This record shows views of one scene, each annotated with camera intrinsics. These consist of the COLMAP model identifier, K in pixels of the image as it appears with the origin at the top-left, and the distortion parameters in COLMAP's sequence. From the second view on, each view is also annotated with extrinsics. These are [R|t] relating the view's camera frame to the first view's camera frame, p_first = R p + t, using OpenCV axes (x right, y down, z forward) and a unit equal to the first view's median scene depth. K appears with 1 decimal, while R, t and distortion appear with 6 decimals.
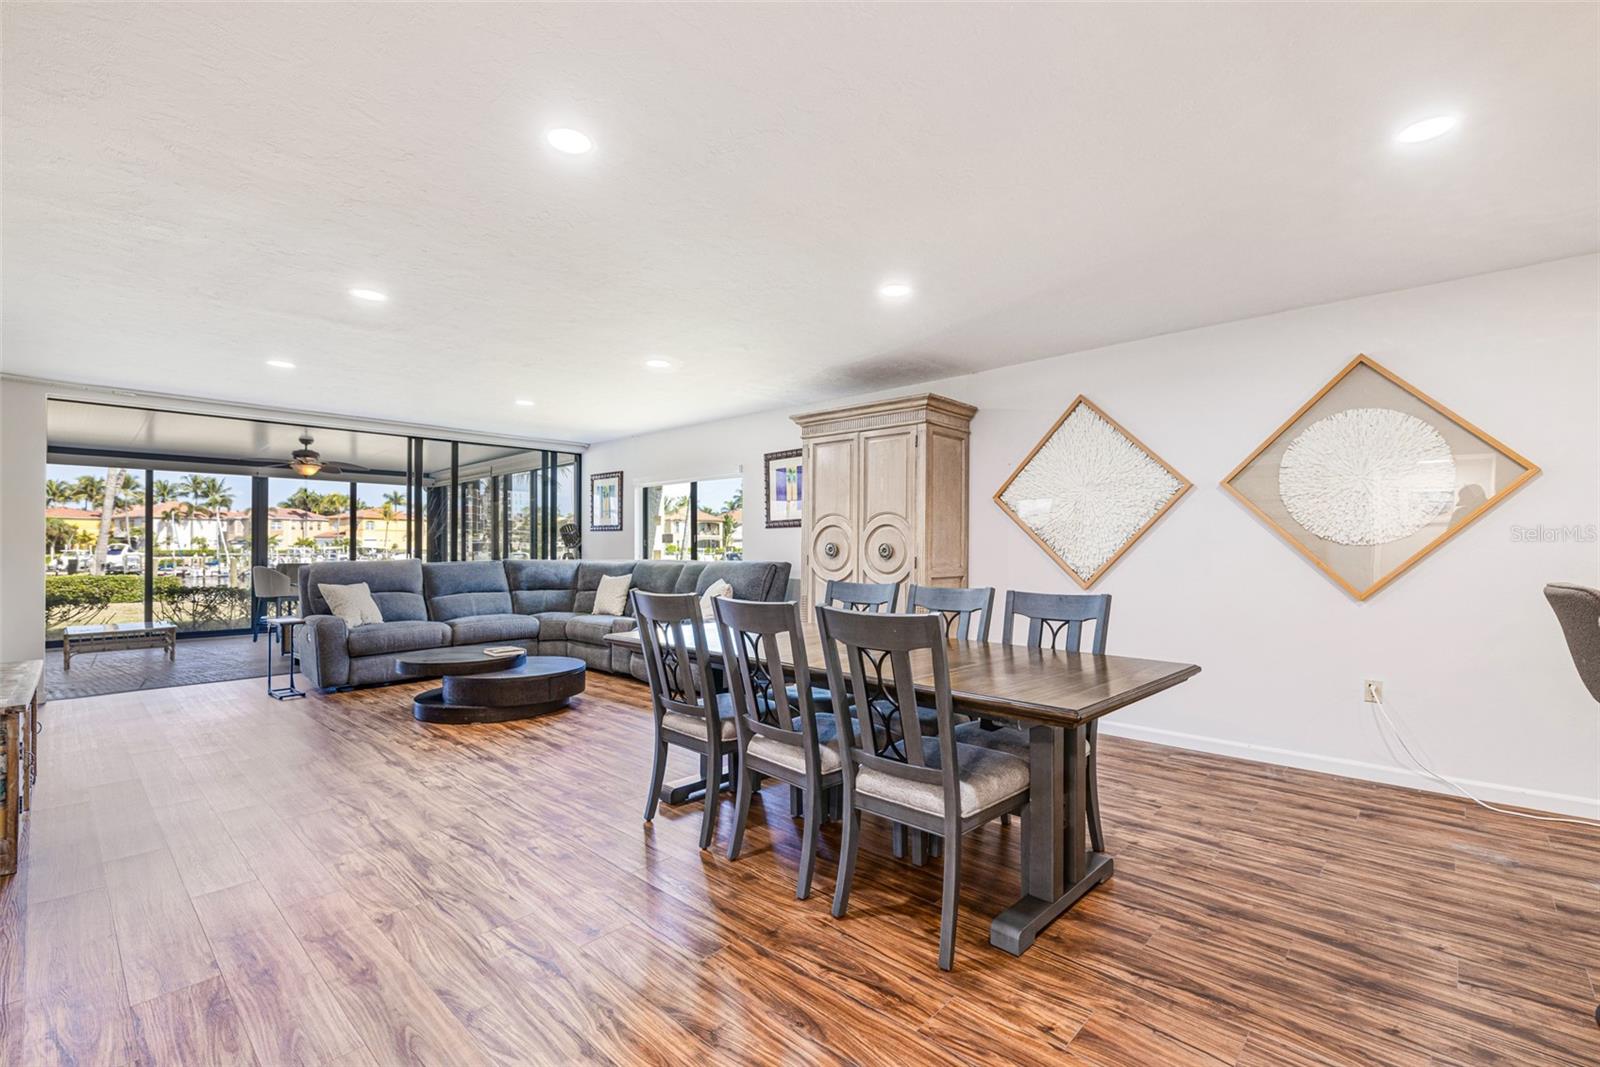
lens RADIAL K [[704.4, 0, 818.6], [0, 704.4, 538.2], [0, 0, 1]] dist [0.003169, -0.000934]
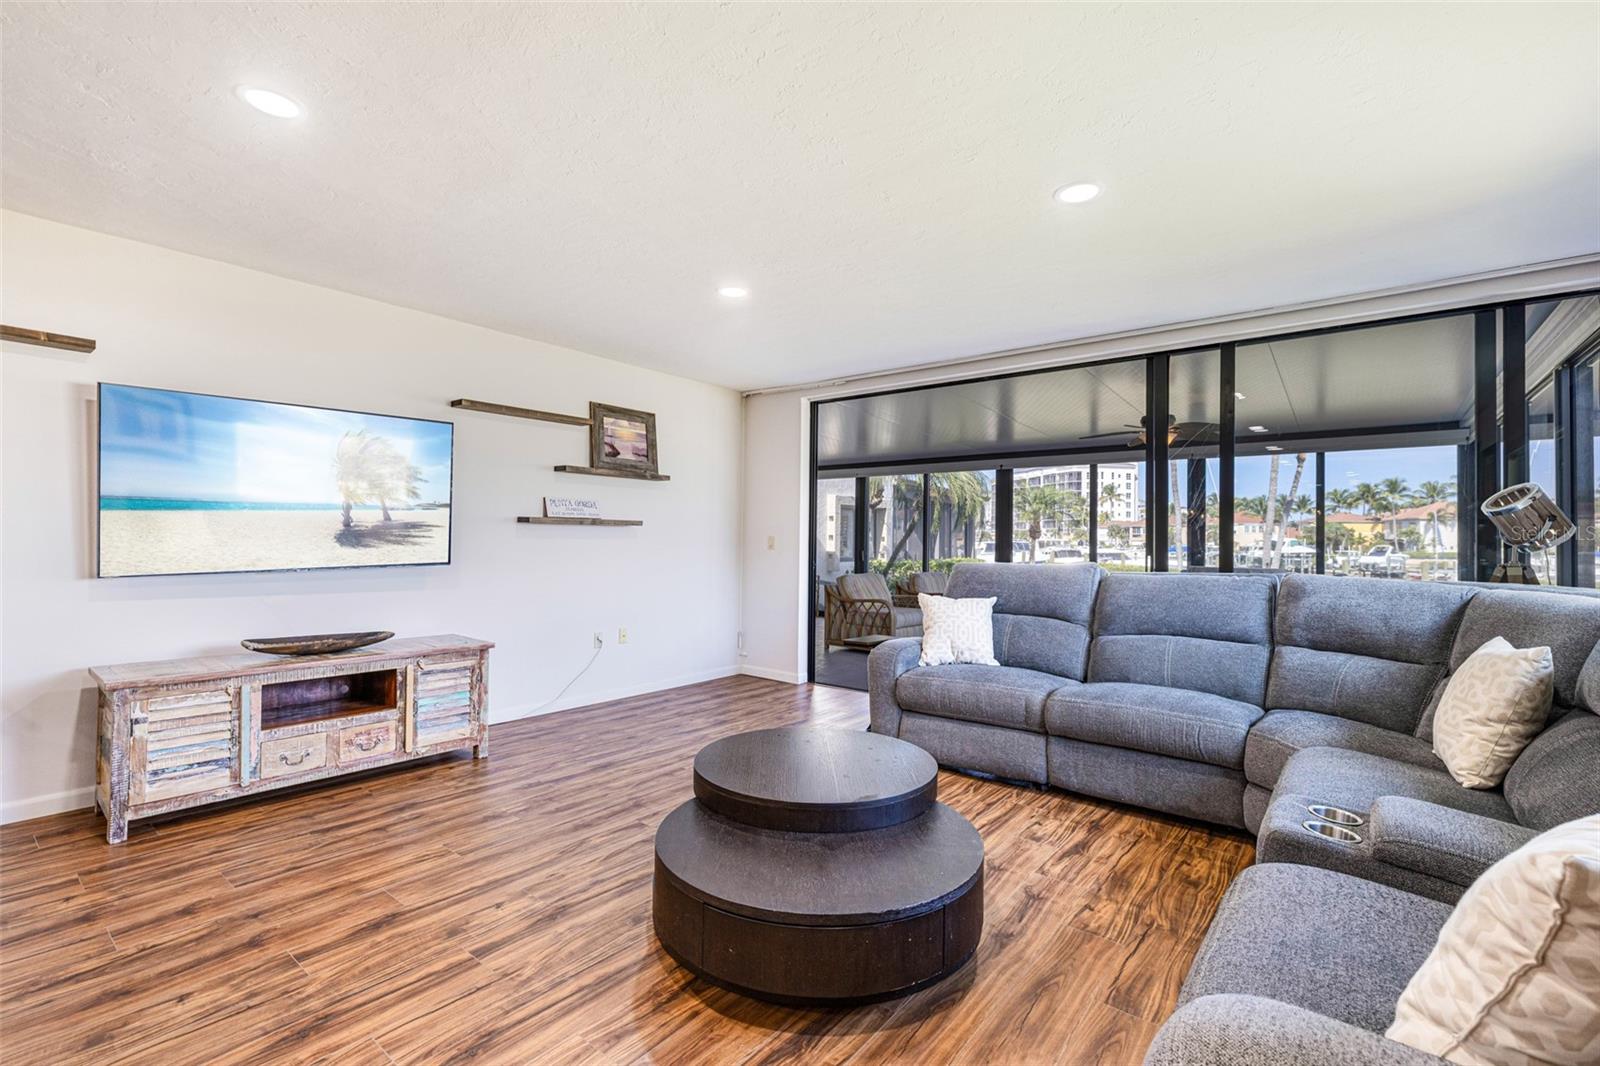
lens RADIAL K [[700.9, 0, 796.8], [0, 700.9, 533.1], [0, 0, 1]] dist [0.000948, 0.000214]
pose [[0.059160, -0.010403, -0.998194, -0.017516], [-0.000461, 0.999945, -0.010449, 0.011458], [0.998248, 0.001078, 0.059152, 0.793083]]
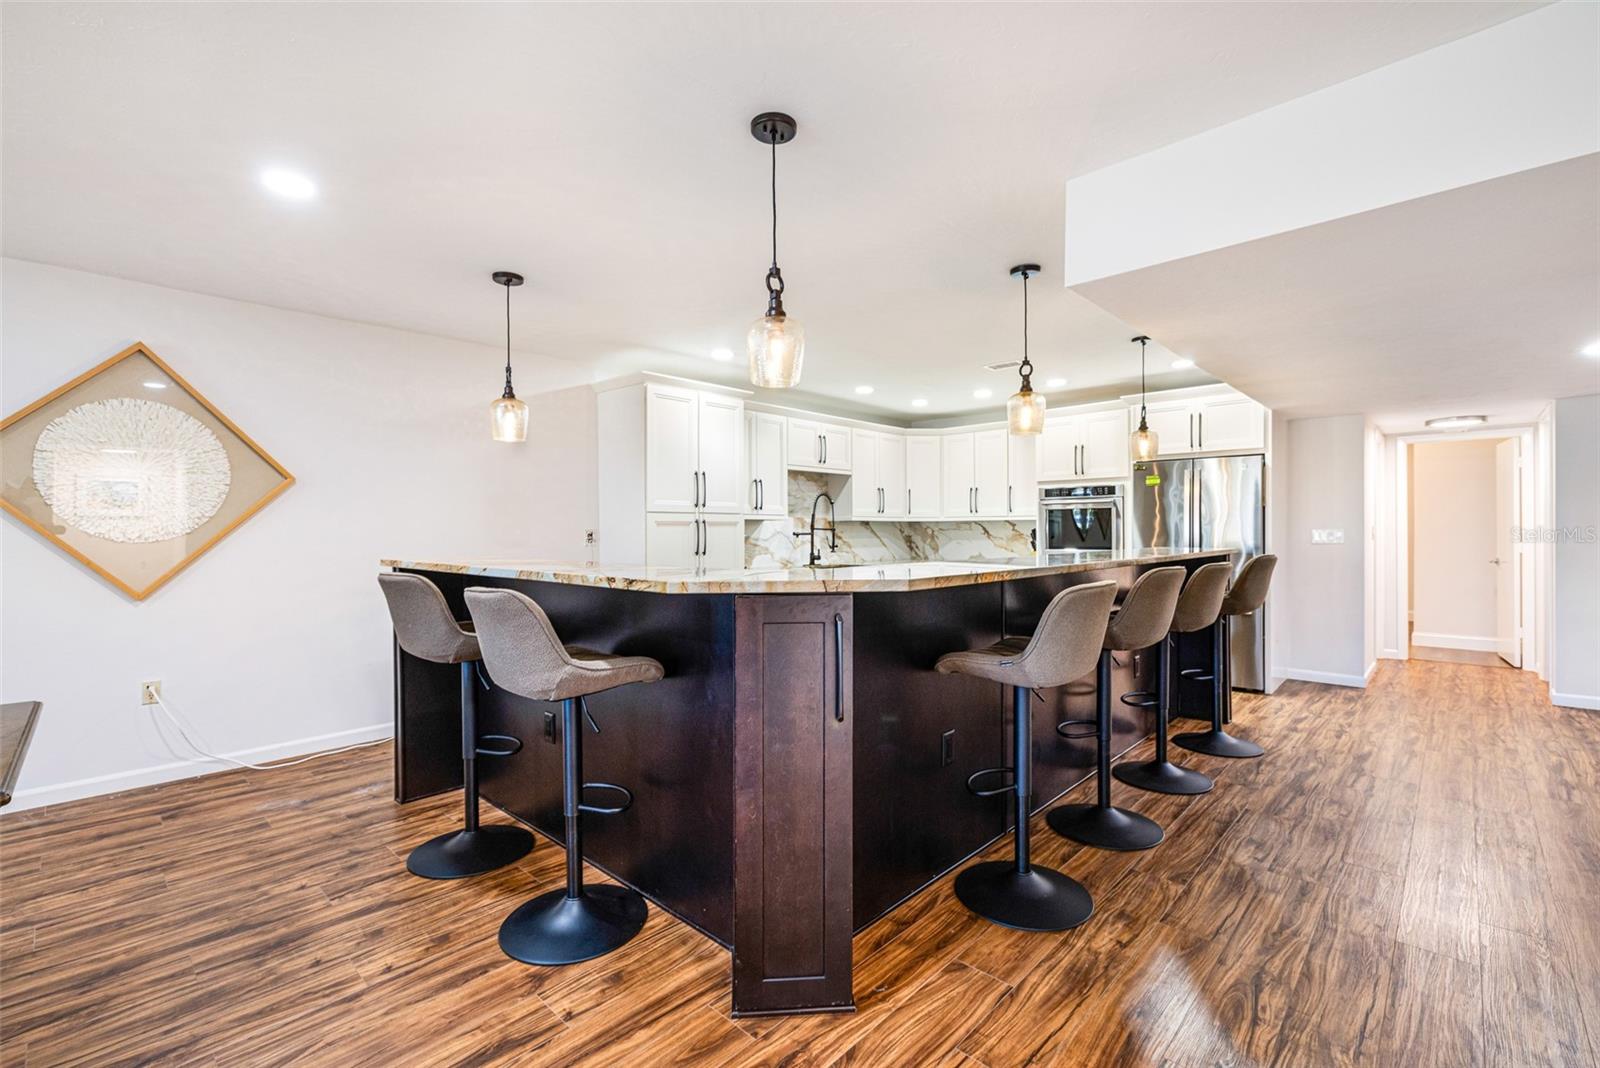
lens RADIAL K [[700.9, 0, 796.8], [0, 700.9, 534.1], [0, 0, 1]] dist [0.000948, 0.000214]
pose [[0.025578, -0.001926, 0.999671, -0.090496], [-0.006339, 0.999978, 0.002088, -0.005216], [-0.999653, -0.006390, 0.025565, 0.050227]]
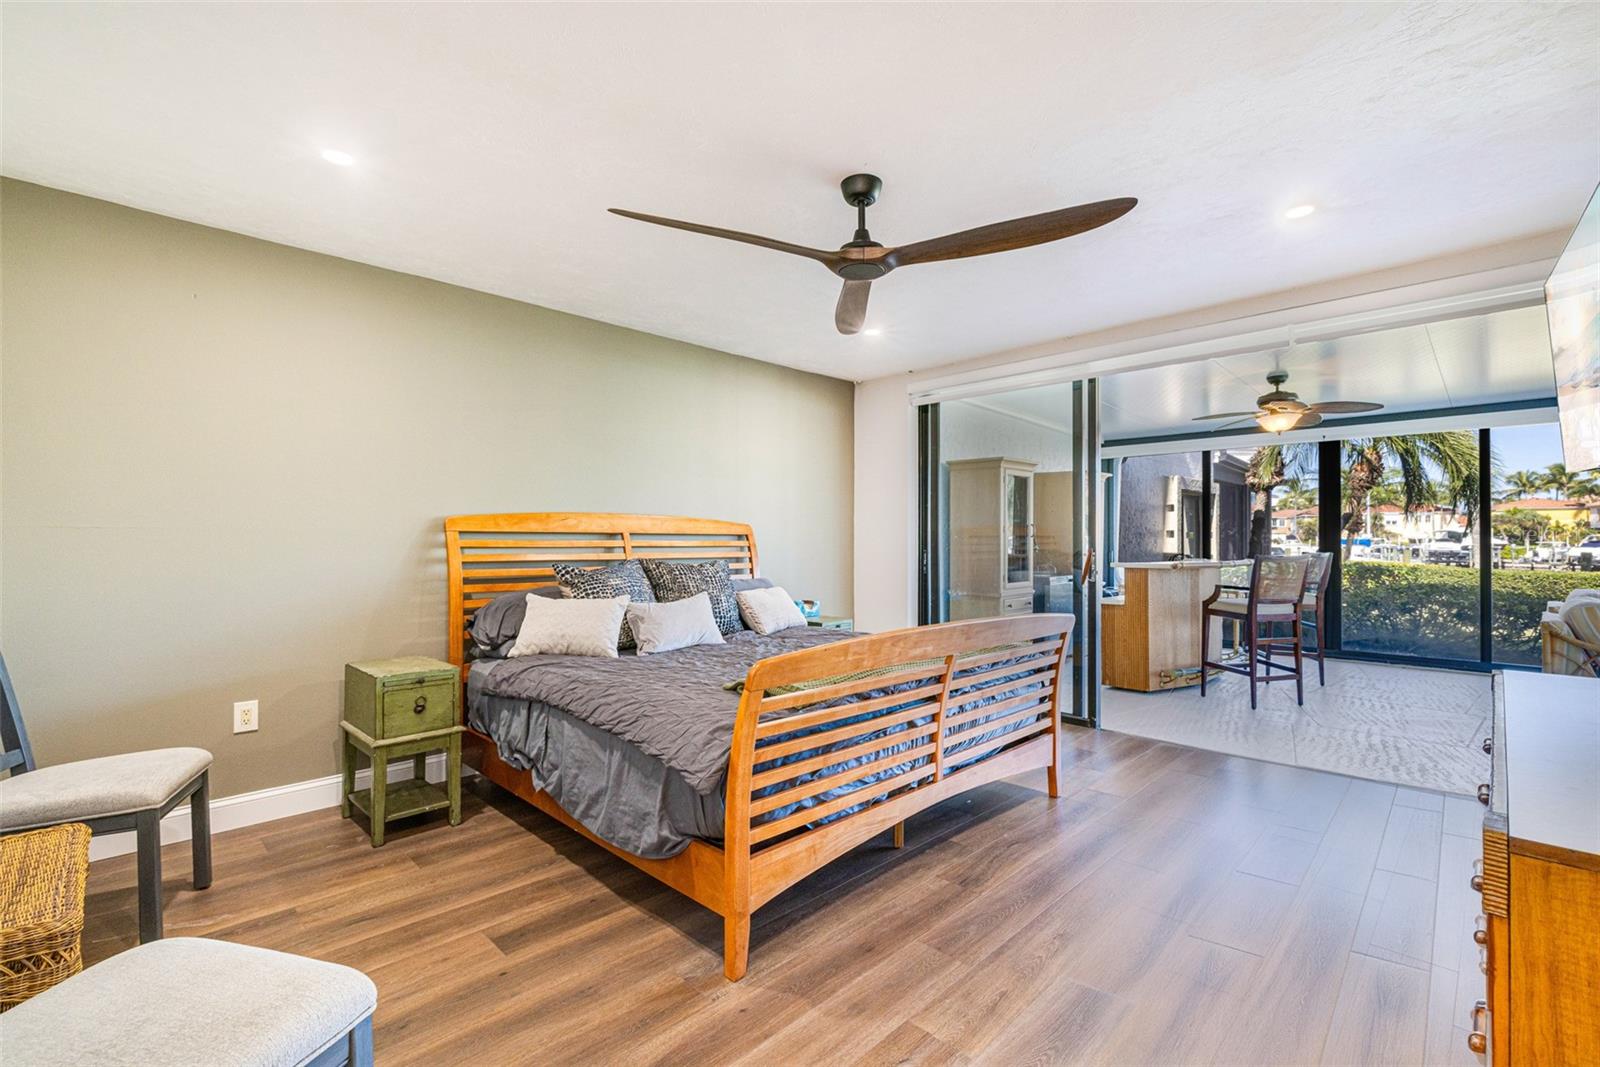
lens RADIAL K [[710.3, 0, 799.4], [0, 710.3, 535.2], [0, 0, 1]] dist [0.000115, 0.000381]
pose [[-0.039536, -0.006402, -0.999198, -0.561814], [0.014121, 0.999876, -0.006965, 0.003446], [0.999118, -0.014385, -0.039441, 0.221605]]
